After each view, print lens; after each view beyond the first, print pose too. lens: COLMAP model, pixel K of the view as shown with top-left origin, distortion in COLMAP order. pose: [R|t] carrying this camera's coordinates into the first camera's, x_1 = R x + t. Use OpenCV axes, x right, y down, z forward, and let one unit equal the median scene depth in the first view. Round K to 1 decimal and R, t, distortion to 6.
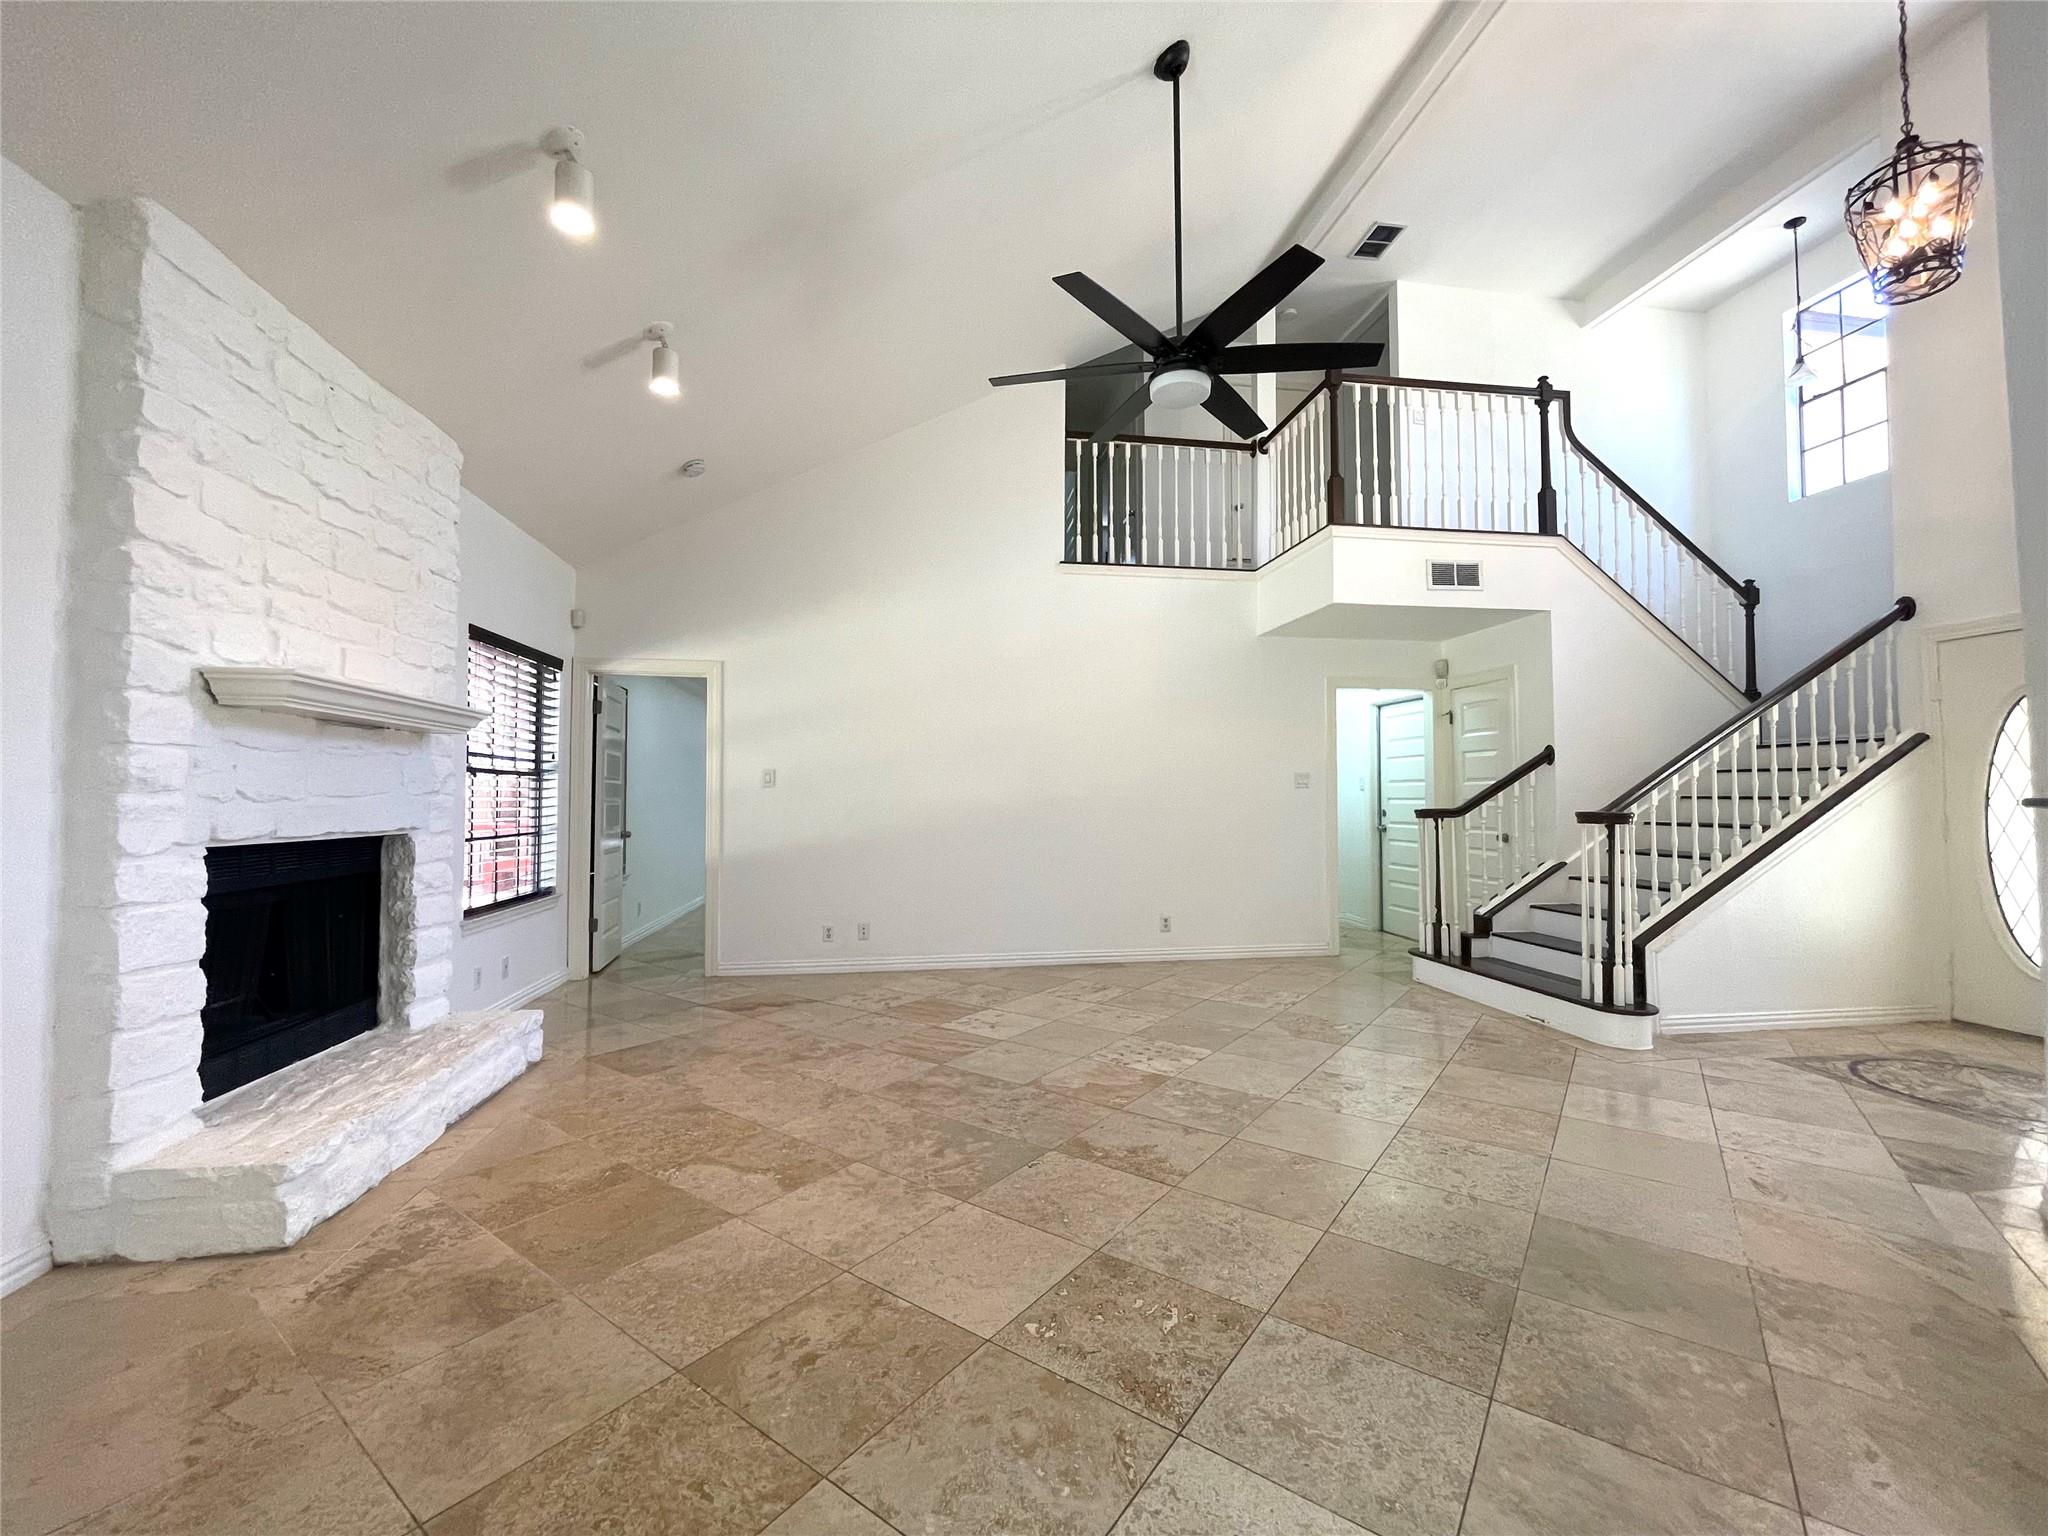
lens RADIAL K [[834.8, 0, 1026.9], [0, 834.8, 765.3], [0, 0, 1]] dist [-0.004466, -0.000003]
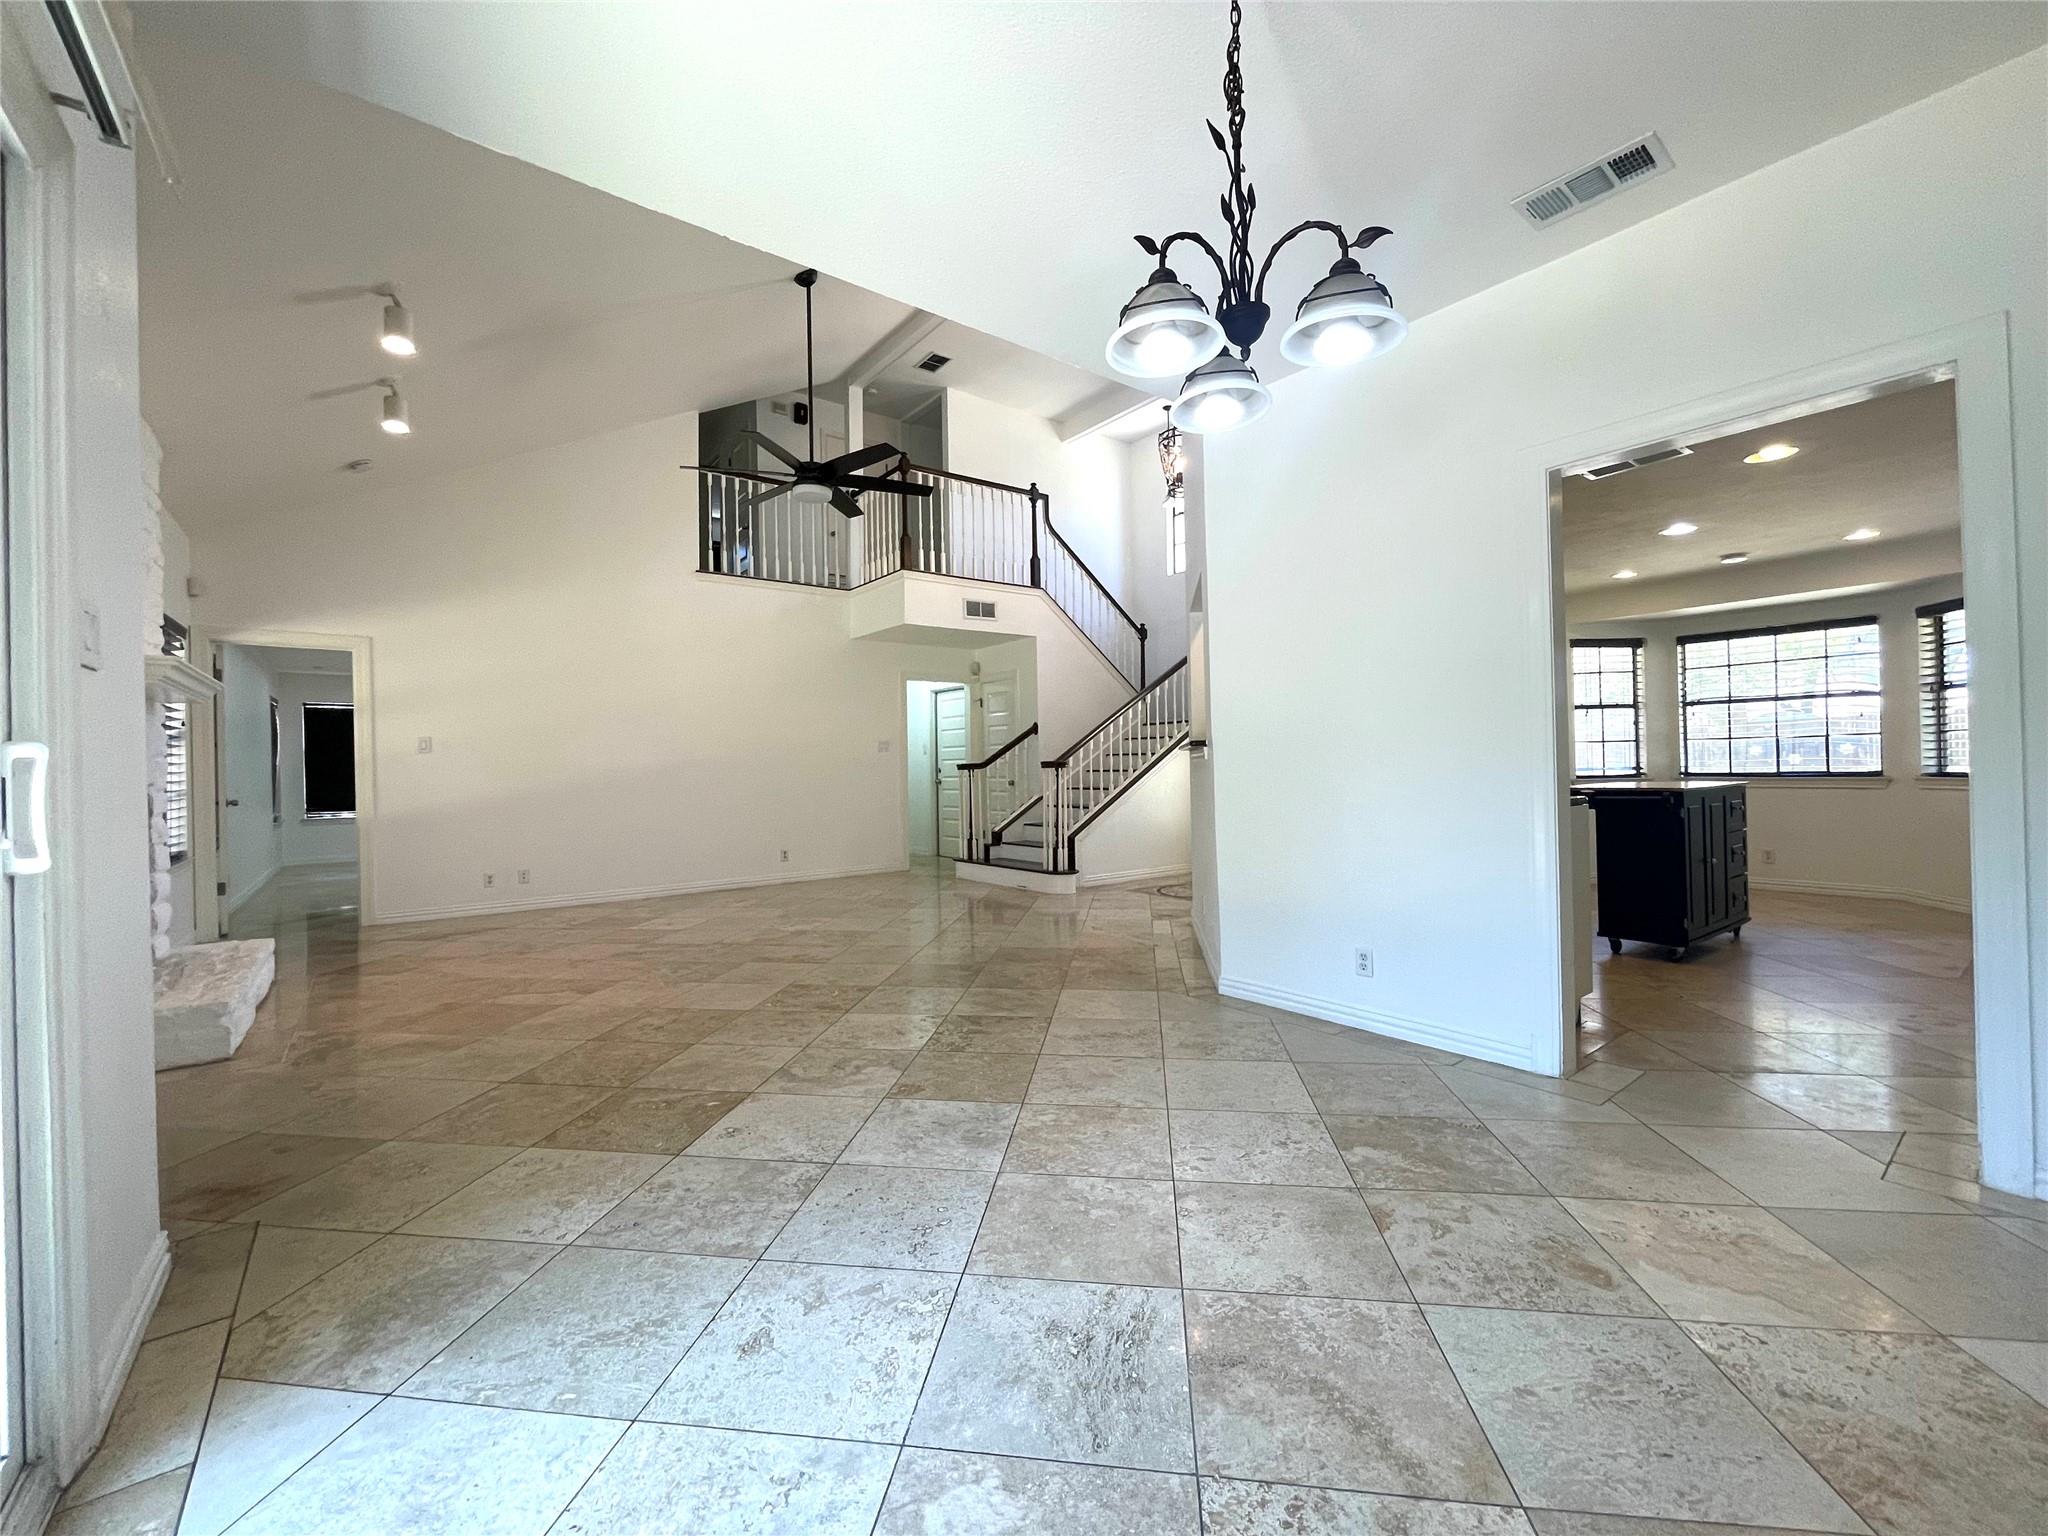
lens RADIAL K [[834.8, 0, 1026.9], [0, 834.8, 765.3], [0, 0, 1]] dist [-0.004466, -0.000003]
pose [[0.878008, -0.014352, 0.478431, -0.141617], [-0.000607, 0.999516, 0.031097, 0.007805], [-0.478645, -0.027594, 0.877575, -0.375959]]
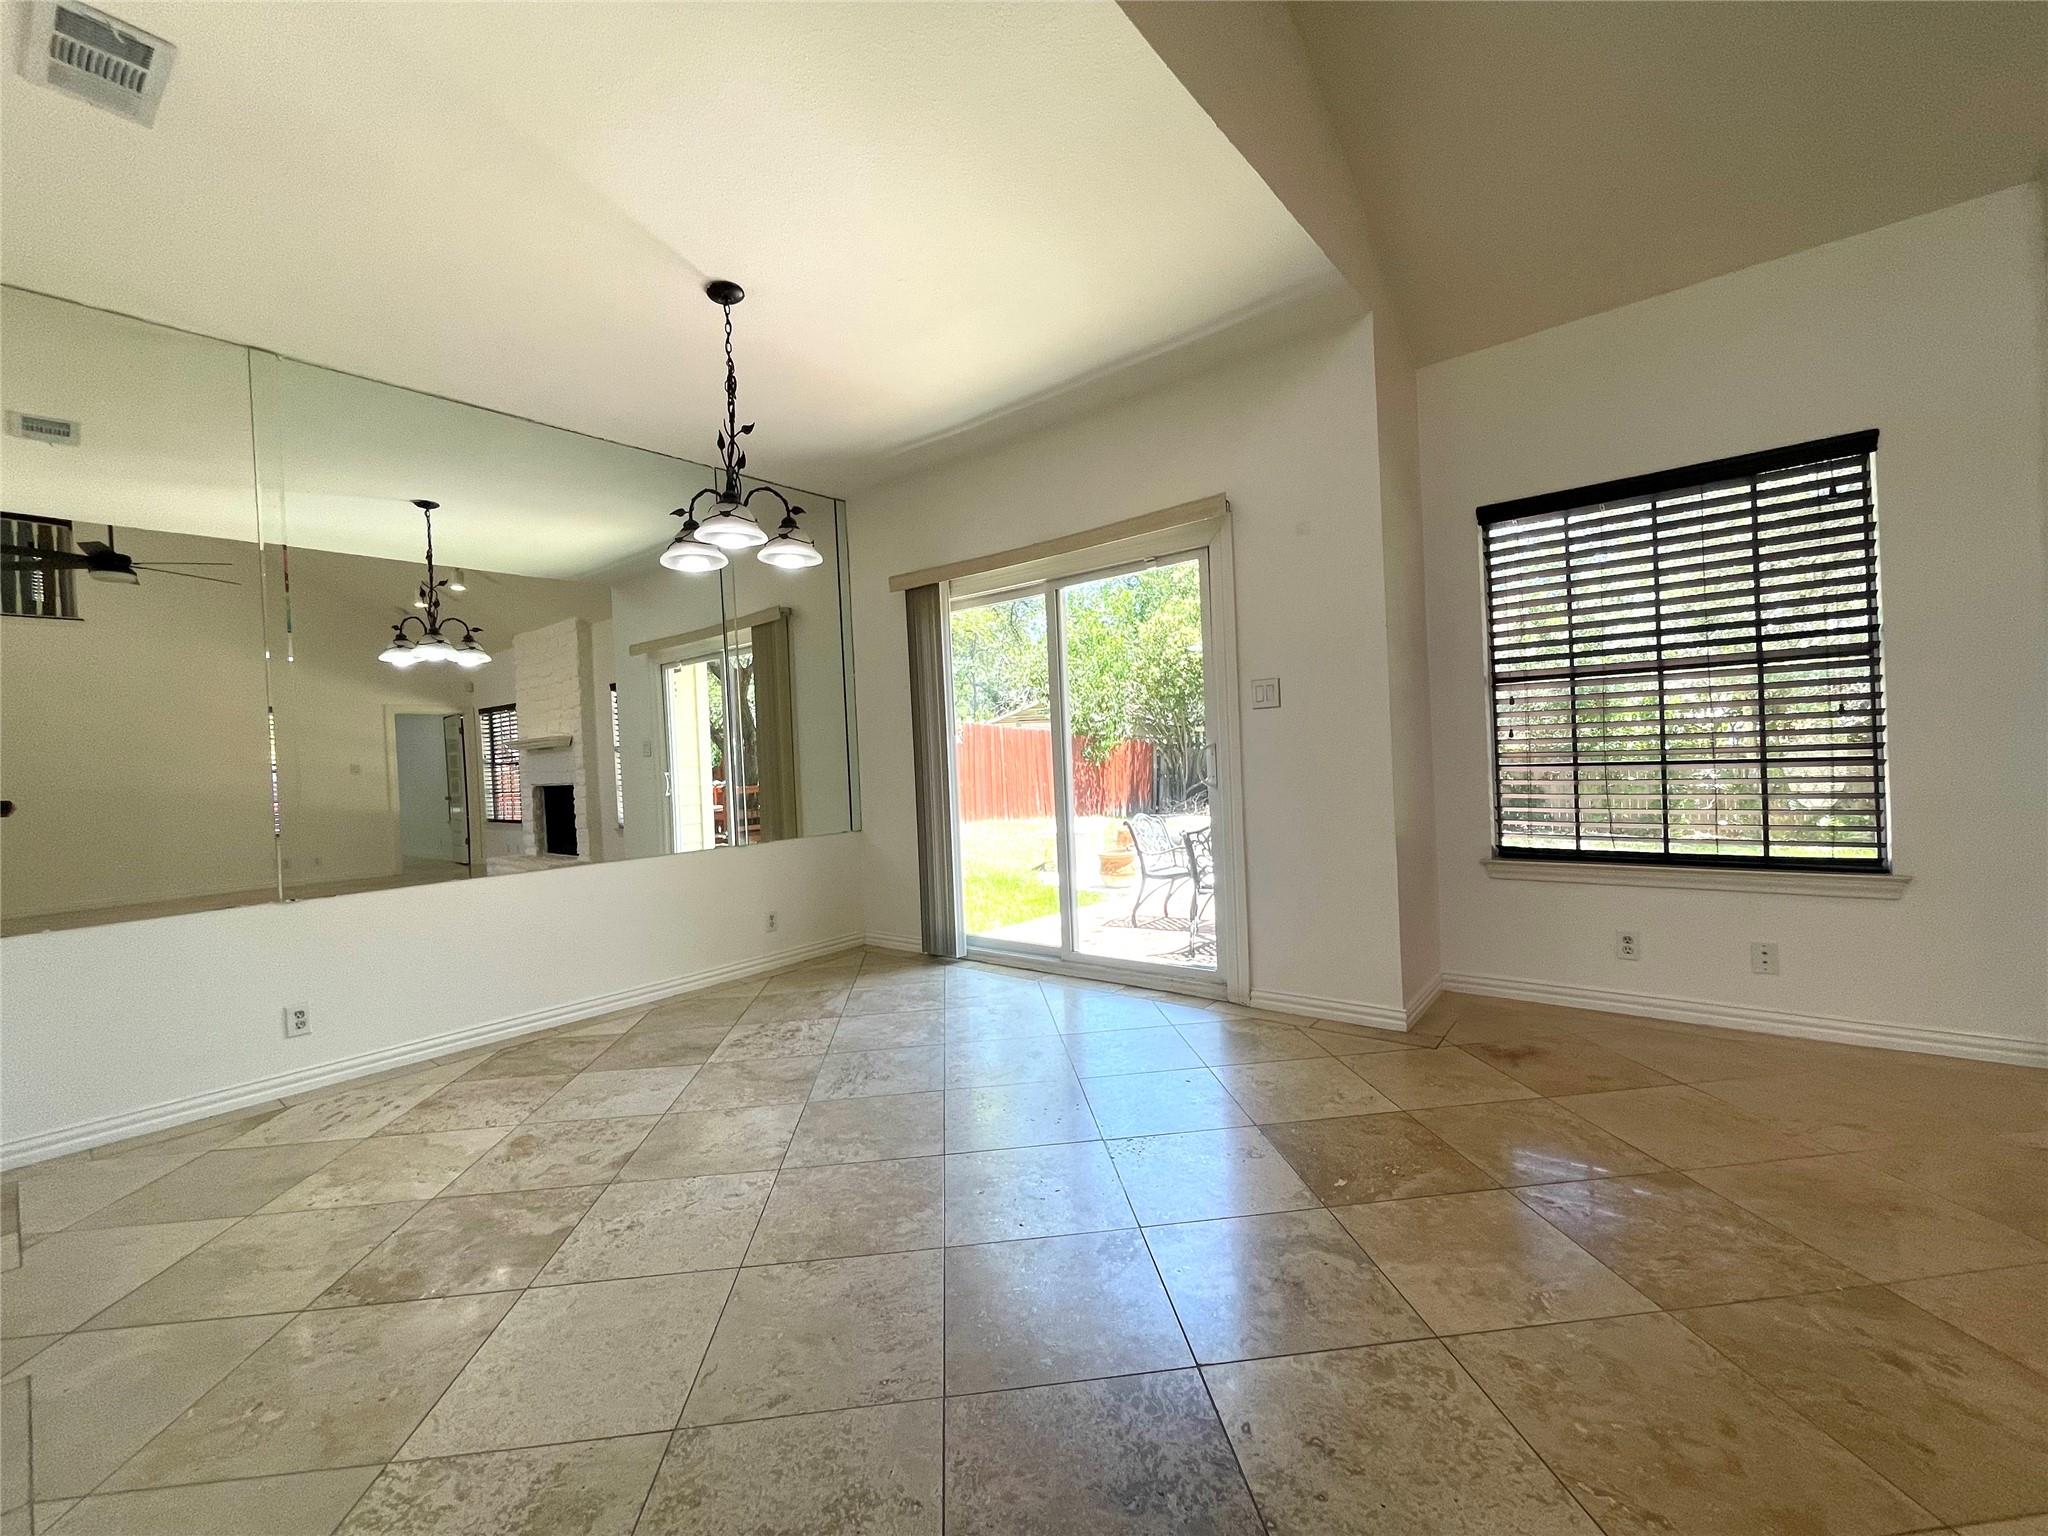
lens RADIAL K [[834.8, 0, 1026.9], [0, 834.8, 765.3], [0, 0, 1]] dist [-0.004466, -0.000003]
pose [[-0.744780, 0.042221, -0.665973, 0.288501], [0.072914, 0.997170, -0.018324, 0.027672], [0.663315, -0.062206, -0.745751, 0.349904]]
